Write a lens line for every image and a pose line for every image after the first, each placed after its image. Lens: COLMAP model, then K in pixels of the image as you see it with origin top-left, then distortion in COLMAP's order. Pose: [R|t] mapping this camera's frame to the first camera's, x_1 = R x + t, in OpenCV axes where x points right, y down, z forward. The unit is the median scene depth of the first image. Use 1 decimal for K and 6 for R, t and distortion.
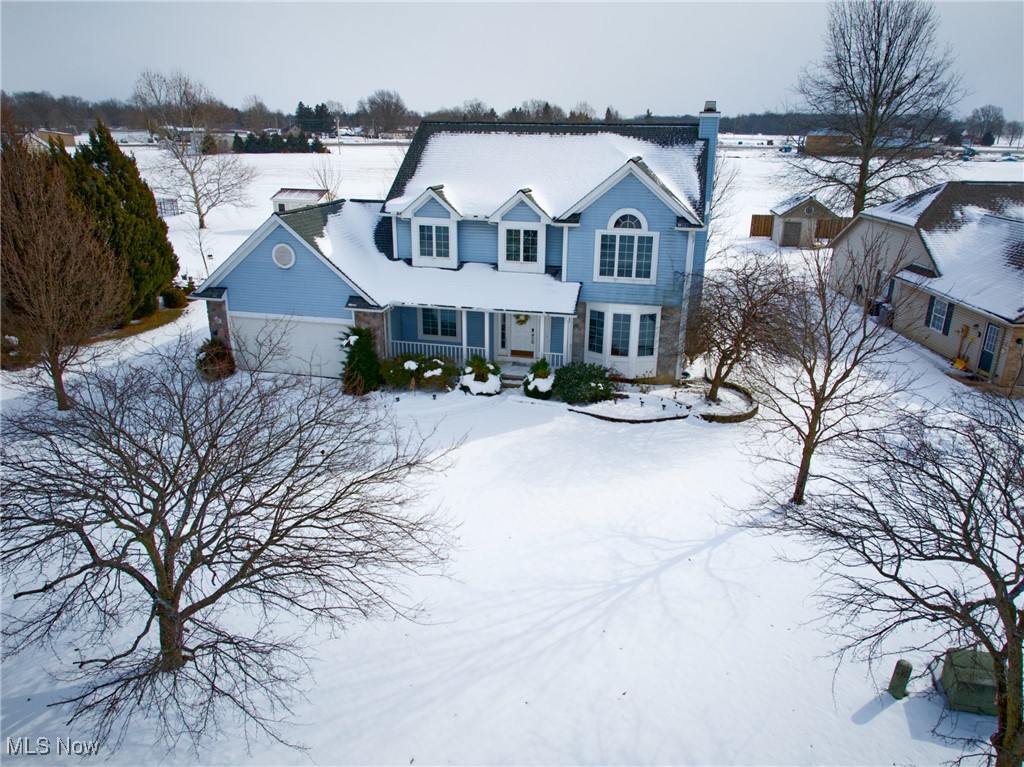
lens RADIAL K [[720.6, 0, 515.3], [0, 720.6, 382.8], [0, 0, 1]] dist [0.010078, -0.018093]
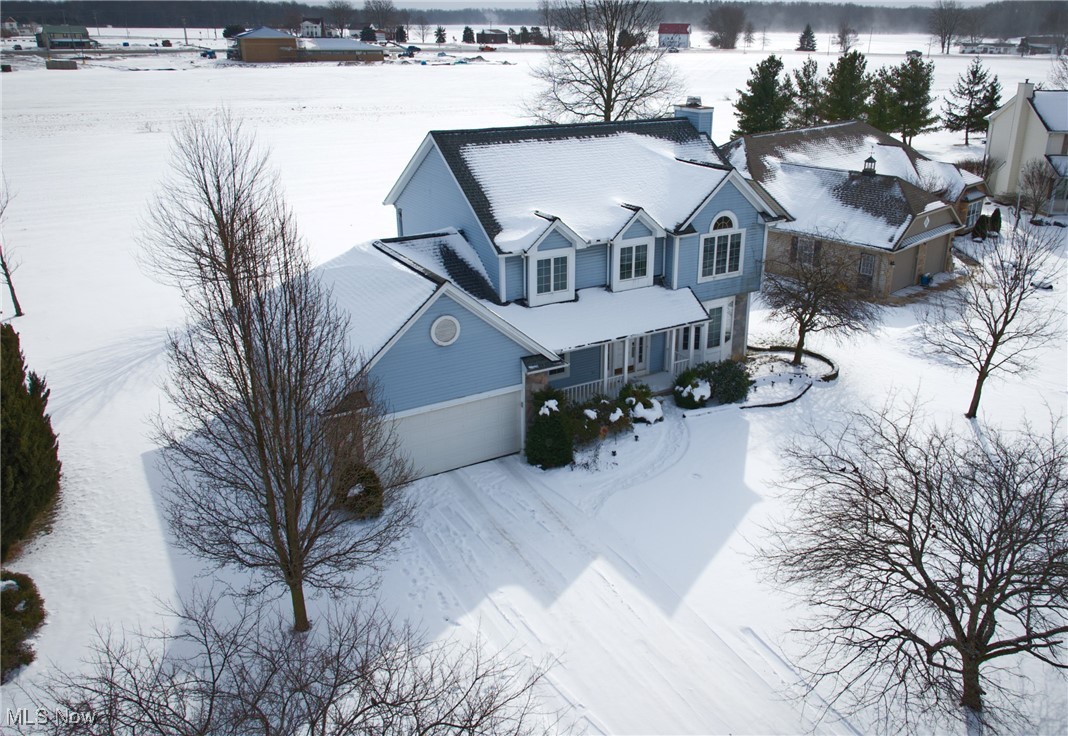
lens RADIAL K [[892.5, 0, 586.6], [0, 892.5, 352.3], [0, 0, 1]] dist [0.000049, -0.008943]
pose [[0.697620, -0.251995, 0.670690, -0.876825], [0.236007, 0.964685, 0.116973, -0.230811], [-0.676482, 0.076685, 0.732456, 0.178537]]
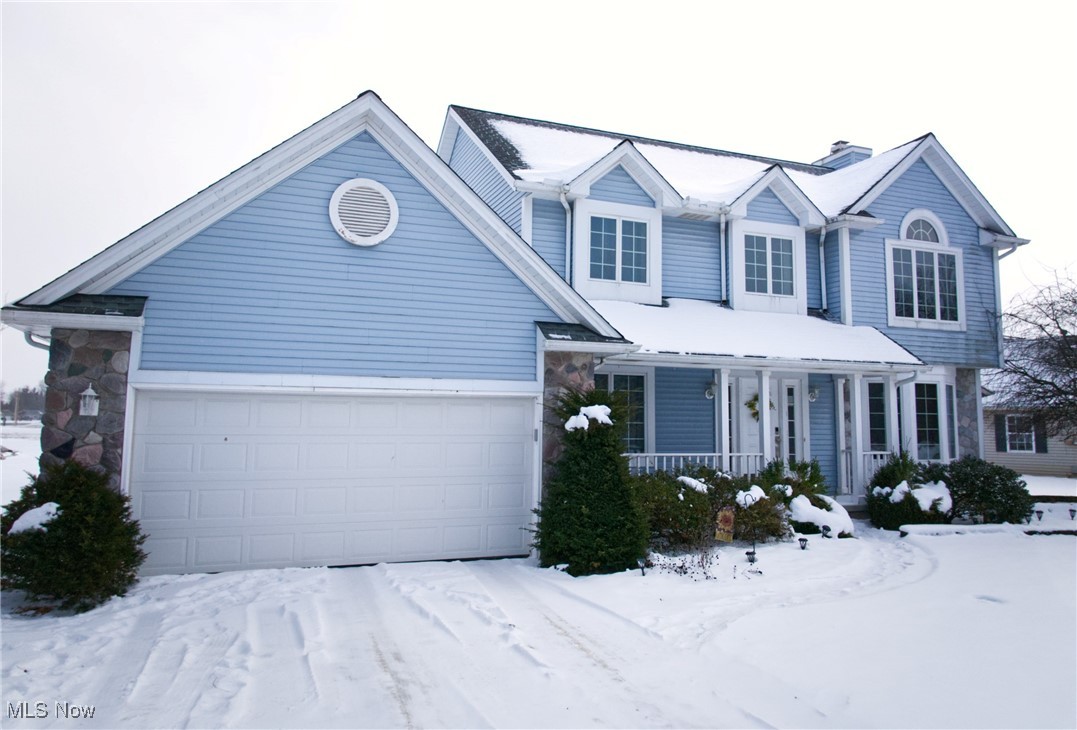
lens RADIAL K [[789.0, 0, 554.4], [0, 789.0, 330.7], [0, 0, 1]] dist [-0.001270, -0.011690]
pose [[0.820304, 0.064090, 0.568325, -0.466585], [0.192352, 0.904899, -0.379682, 0.050594], [-0.538611, 0.420773, 0.729965, 0.679449]]
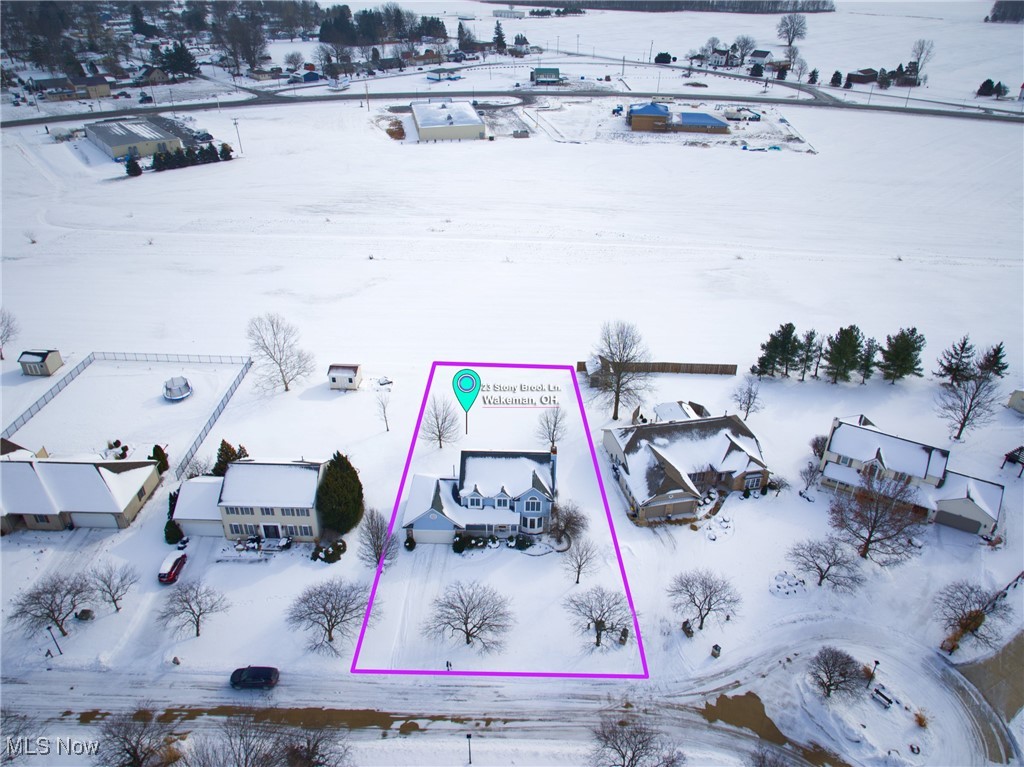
lens RADIAL K [[720.6, 0, 514.2], [0, 720.6, 381.0], [0, 0, 1]] dist [0.010078, -0.018093]
pose [[0.980280, -0.101791, 0.169379, -0.456733], [0.067724, 0.978271, 0.195955, -1.428165], [-0.185645, -0.180620, 0.965874, -2.205652]]
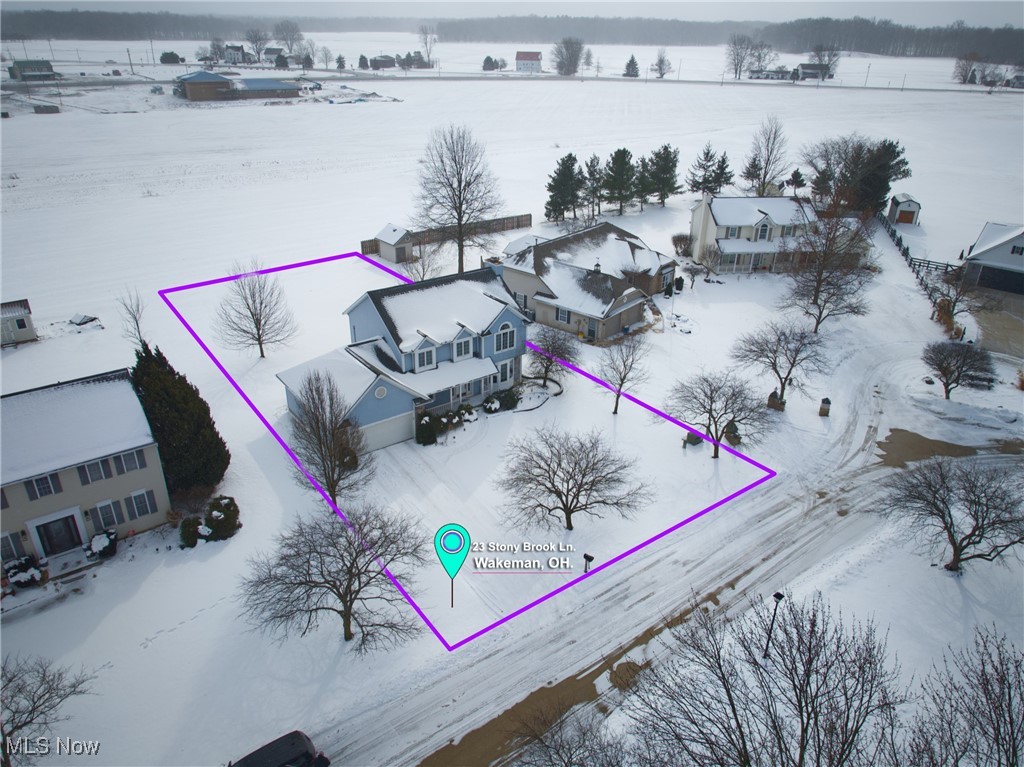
lens RADIAL K [[720.6, 0, 513.4], [0, 720.6, 382.1], [0, 0, 1]] dist [0.010078, -0.018093]
pose [[0.650074, -0.339566, 0.679779, -1.387620], [0.246763, 0.940450, 0.233798, -0.563030], [-0.718688, 0.015759, 0.695154, -0.588727]]
